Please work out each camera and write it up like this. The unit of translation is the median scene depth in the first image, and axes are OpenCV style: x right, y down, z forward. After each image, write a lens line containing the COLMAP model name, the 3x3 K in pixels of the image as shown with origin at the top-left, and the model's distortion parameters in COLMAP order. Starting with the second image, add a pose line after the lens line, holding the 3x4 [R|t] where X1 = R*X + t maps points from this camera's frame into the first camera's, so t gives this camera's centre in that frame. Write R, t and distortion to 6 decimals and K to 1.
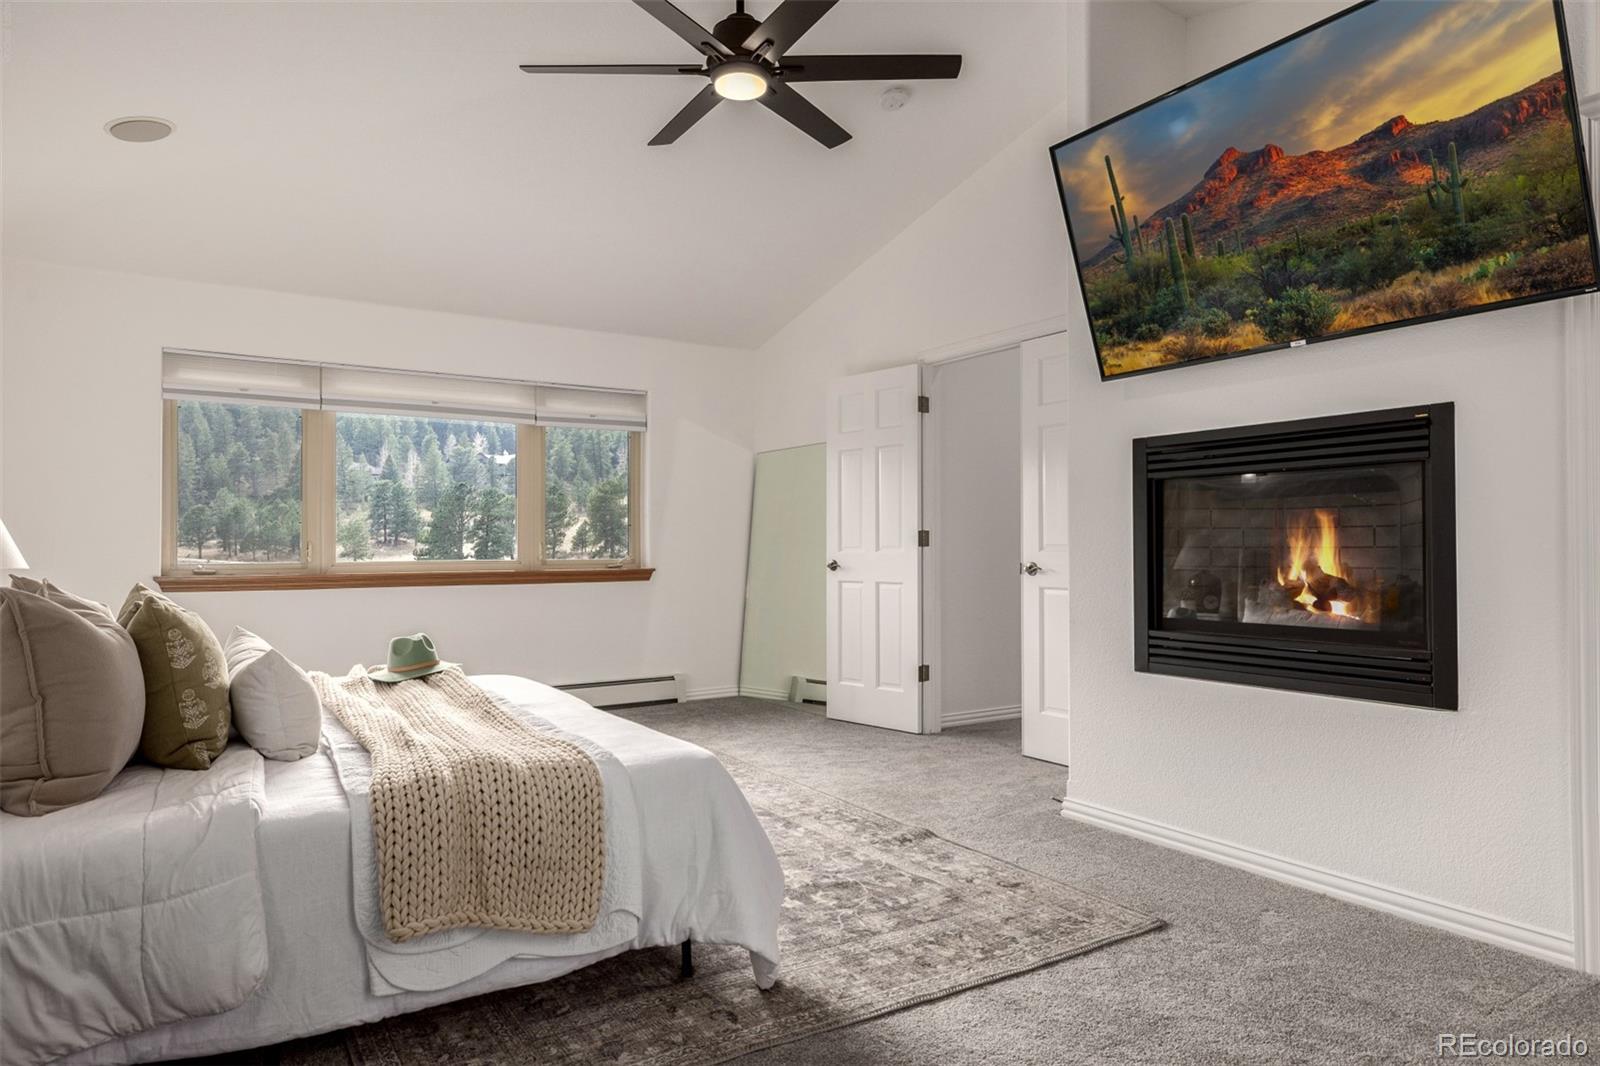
lens RADIAL K [[1041.5, 0, 800.0], [0, 1041.5, 533.0], [0, 0, 1]] dist [-0.002177, -0.001861]
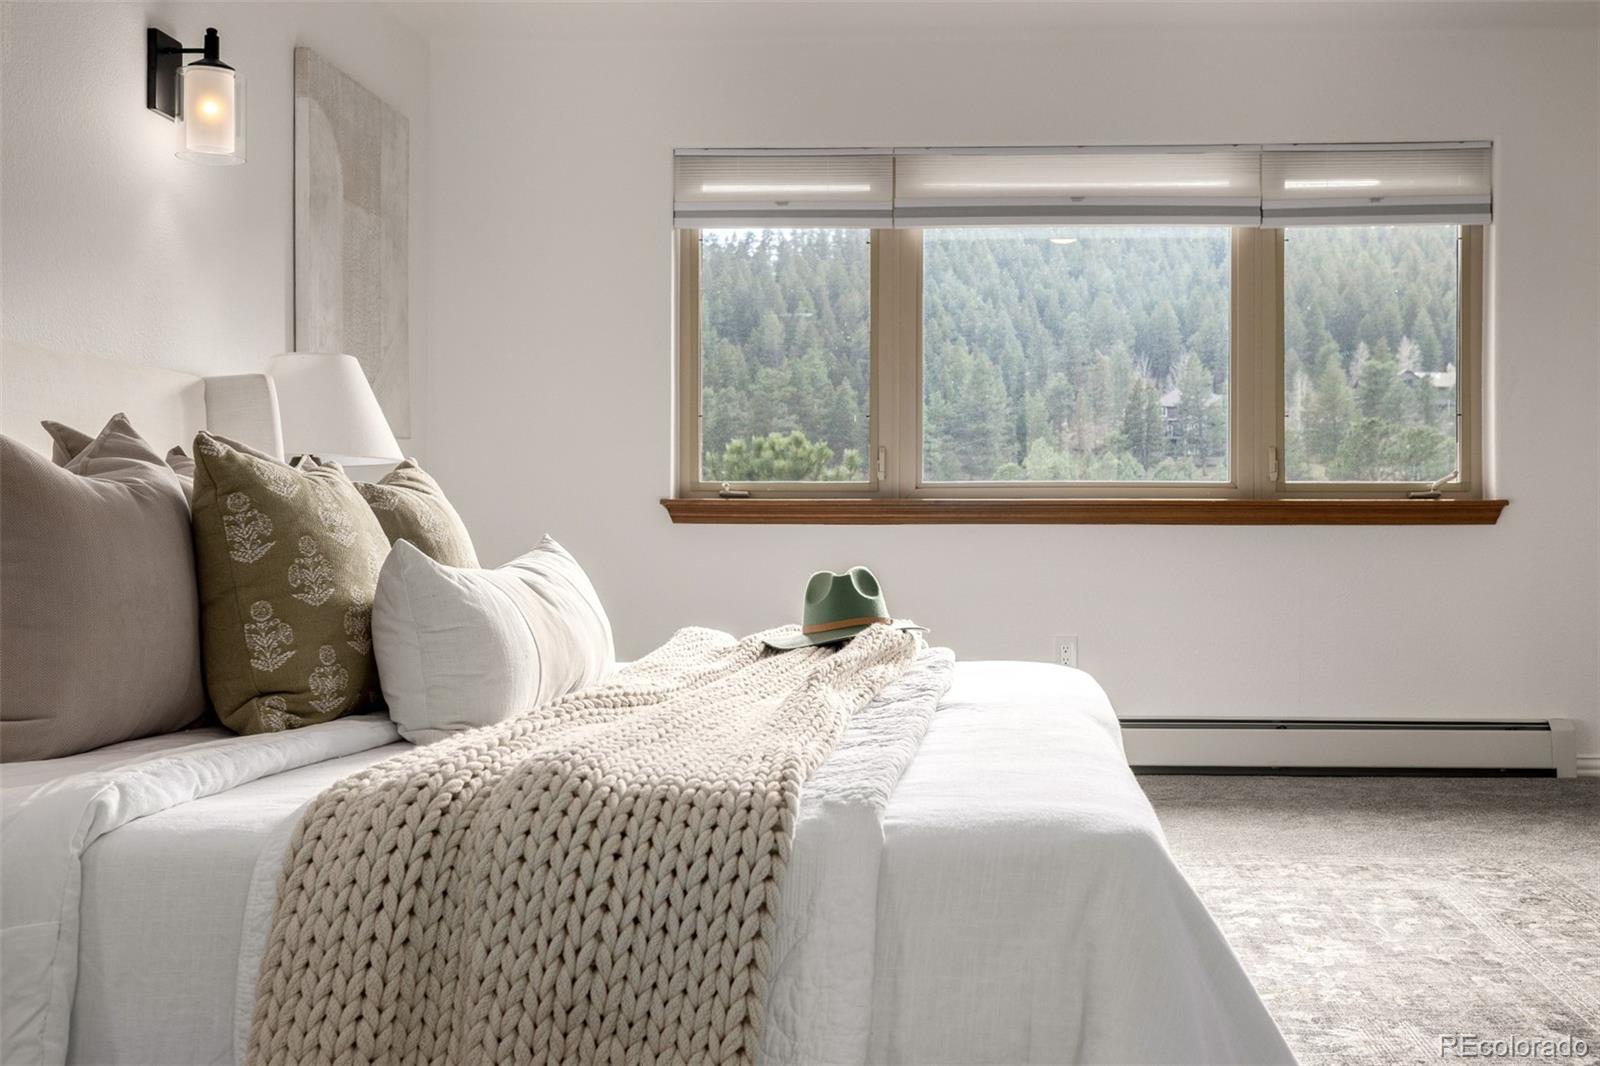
lens RADIAL K [[1673.2, 0, 800.0], [0, 1673.2, 533.0], [0, 0, 1]] dist [-0.002892, 0.007149]
pose [[0.795215, 0.011603, -0.606216, 0.200223], [-0.001328, 0.999848, 0.017395, 0.098246], [0.606326, -0.013027, 0.795110, 0.460082]]
